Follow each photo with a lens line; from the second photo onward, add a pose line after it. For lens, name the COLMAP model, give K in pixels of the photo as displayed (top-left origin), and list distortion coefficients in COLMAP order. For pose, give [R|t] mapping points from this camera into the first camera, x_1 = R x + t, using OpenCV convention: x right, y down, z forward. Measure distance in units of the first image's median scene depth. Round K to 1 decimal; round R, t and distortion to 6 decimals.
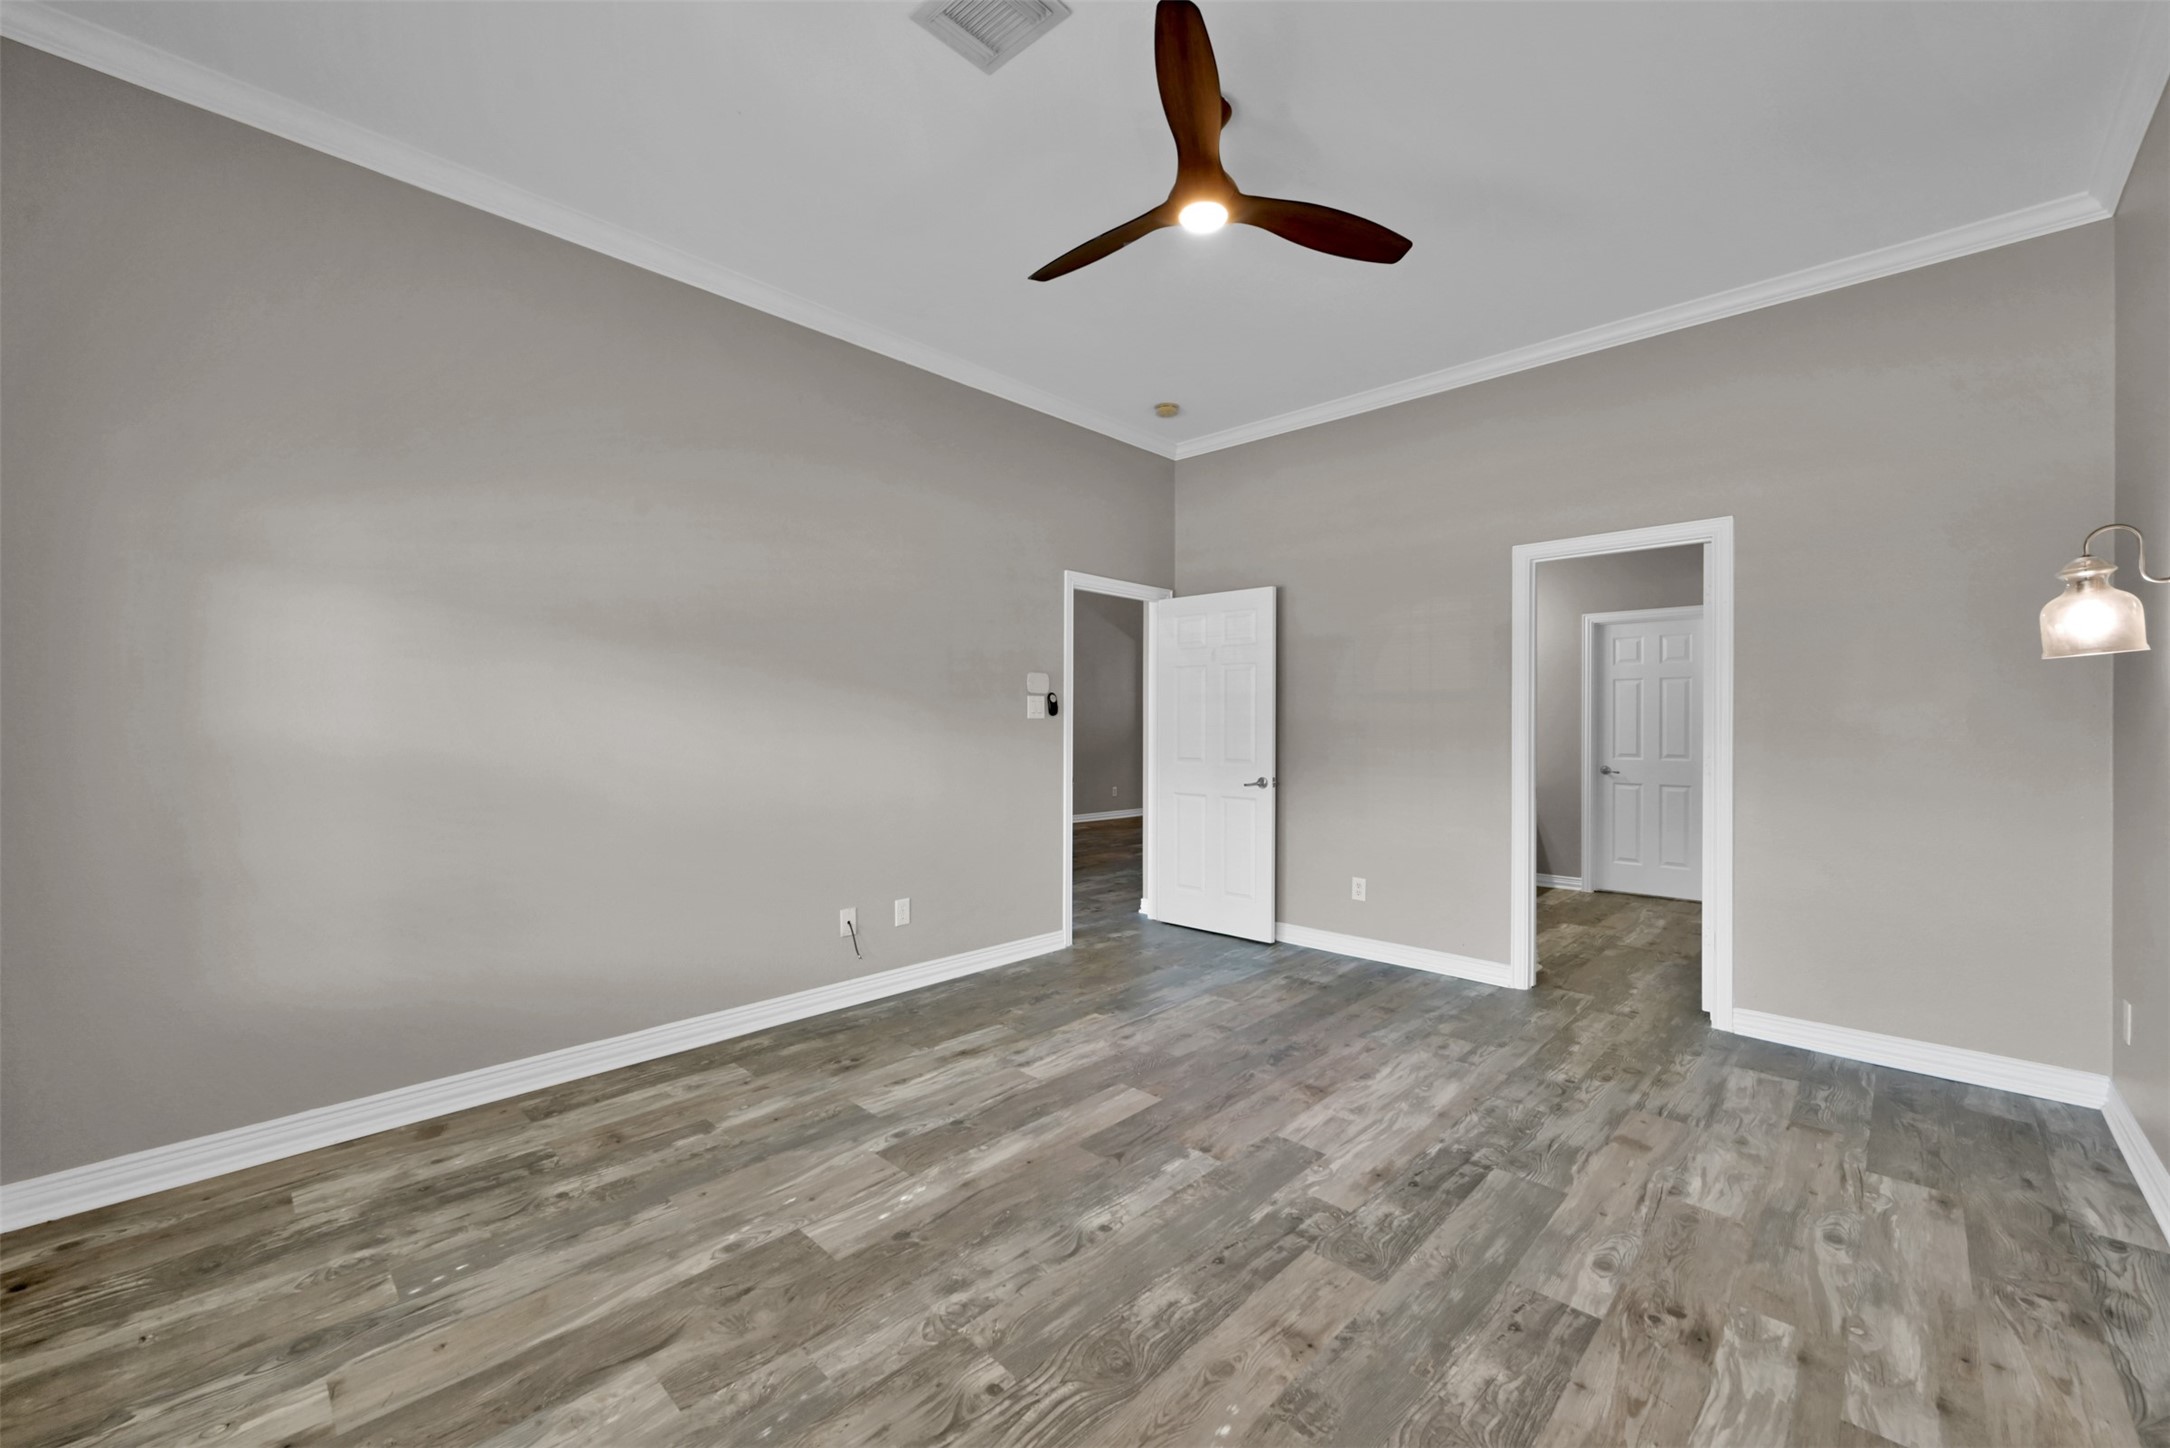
lens RADIAL K [[863.7, 0, 1098.9], [0, 863.7, 725.5], [0, 0, 1]] dist [-0.000446, 0.000050]
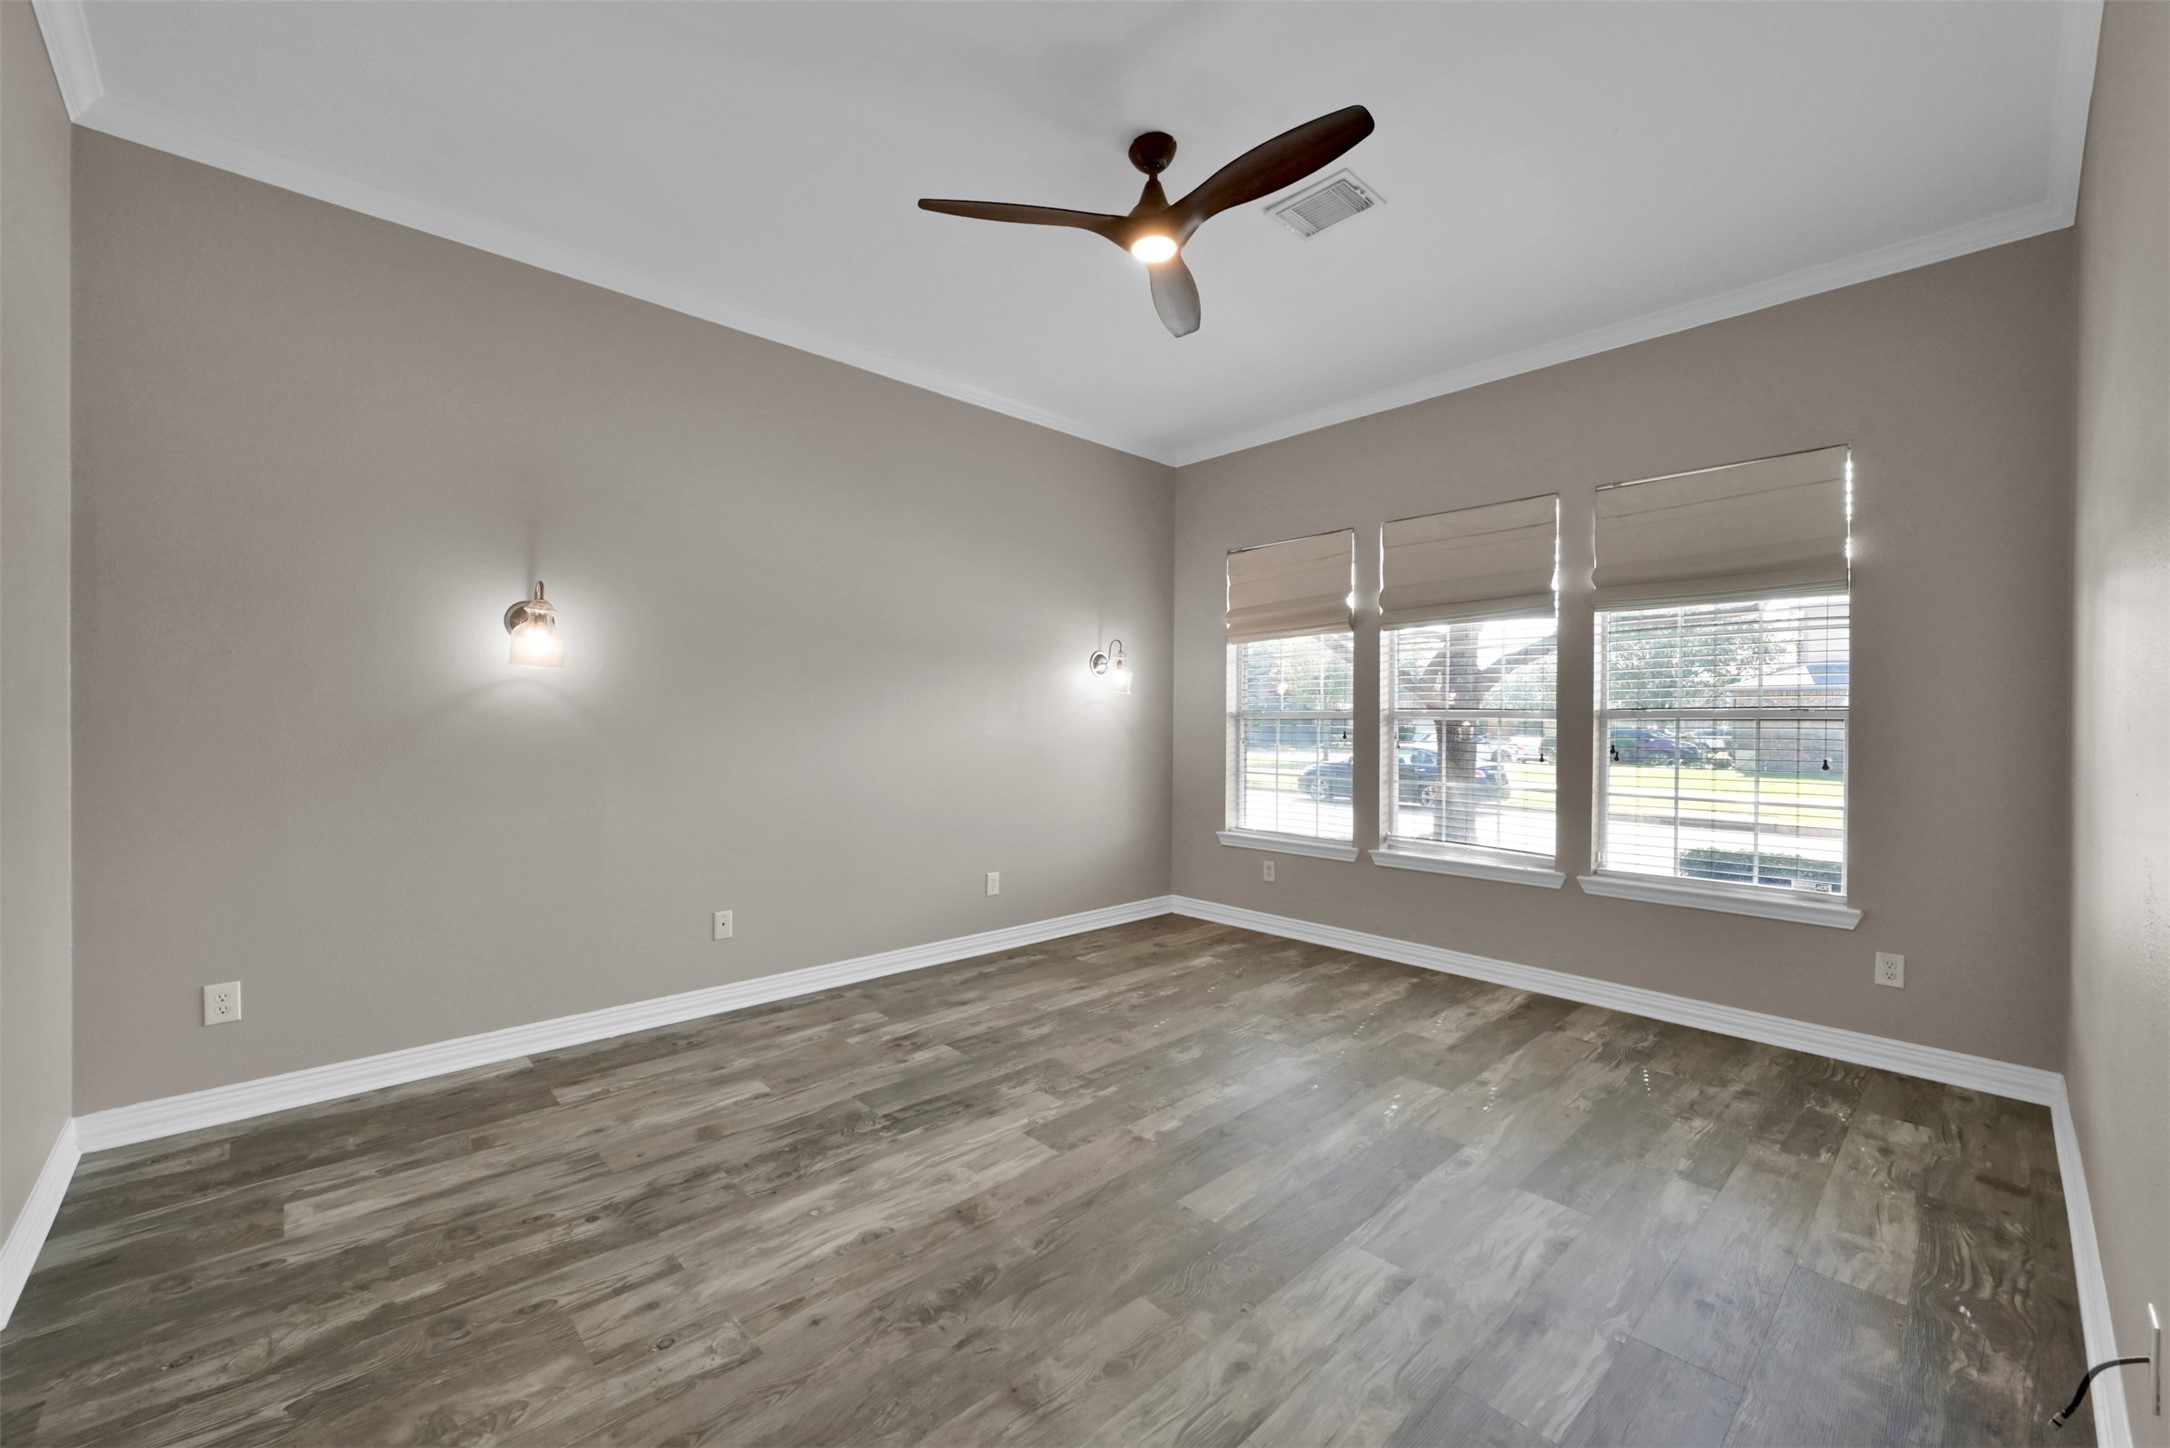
lens RADIAL K [[859.3, 0, 1091.2], [0, 859.3, 726.2], [0, 0, 1]] dist [0.000599, 0.000411]
pose [[-0.997955, -0.012684, 0.062651, 0.117894], [-0.012111, 0.999881, 0.009514, -0.001653], [-0.062764, 0.008736, -0.997990, 1.955123]]
